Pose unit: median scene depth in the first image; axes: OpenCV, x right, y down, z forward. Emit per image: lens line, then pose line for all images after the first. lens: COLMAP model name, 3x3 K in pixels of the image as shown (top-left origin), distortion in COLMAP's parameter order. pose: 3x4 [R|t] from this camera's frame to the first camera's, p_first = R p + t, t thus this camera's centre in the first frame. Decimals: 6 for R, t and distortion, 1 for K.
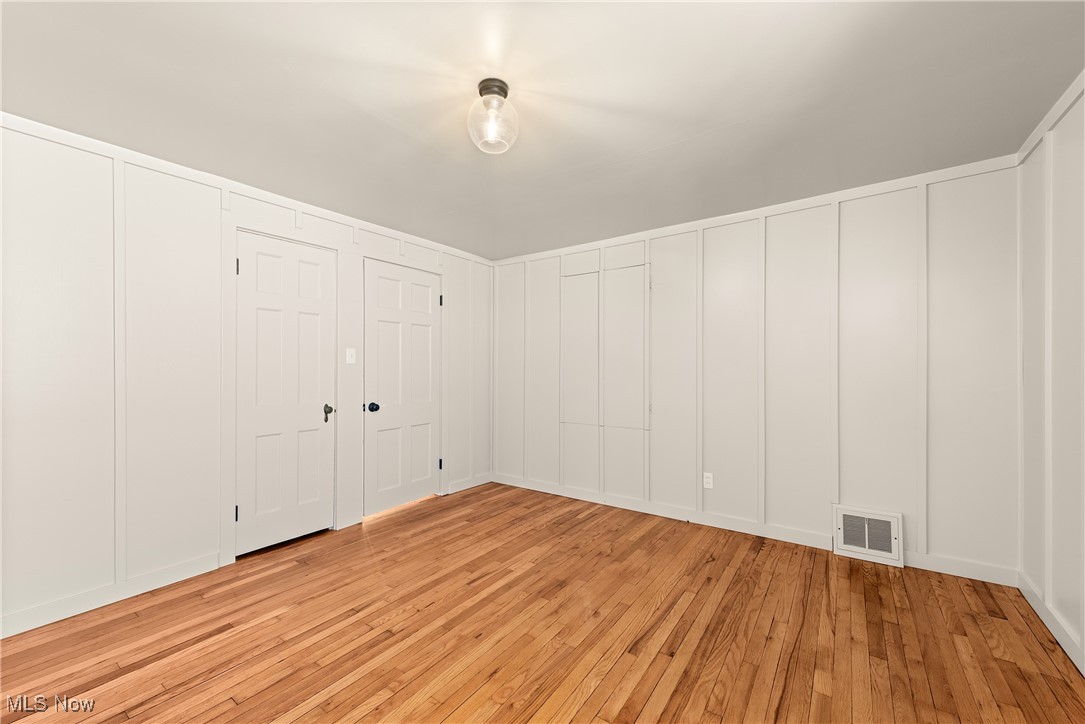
lens RADIAL K [[433.0, 0, 548.1], [0, 433.0, 364.6], [0, 0, 1]] dist [0.000842, 0.000147]
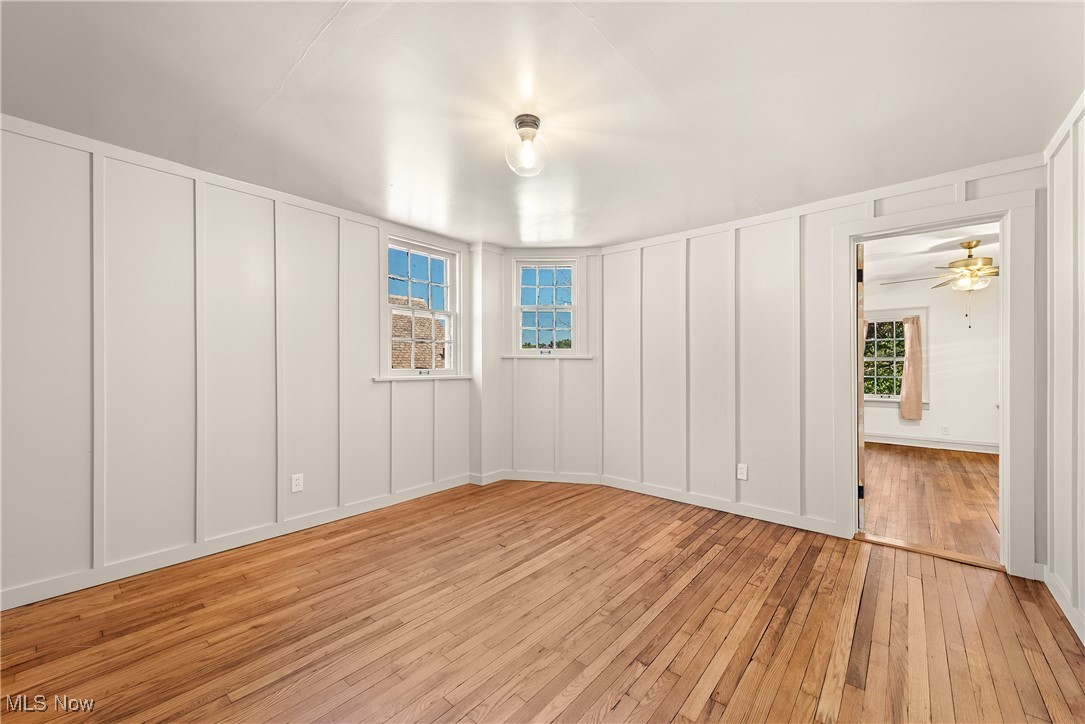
lens RADIAL K [[433.0, 0, 544.1], [0, 433.0, 363.5], [0, 0, 1]] dist [0.000842, 0.000147]
pose [[-0.994836, -0.000566, 0.101494, -0.265718], [-0.000879, 0.999995, -0.003038, 0.018900], [-0.101492, -0.003111, -0.994831, 1.964101]]
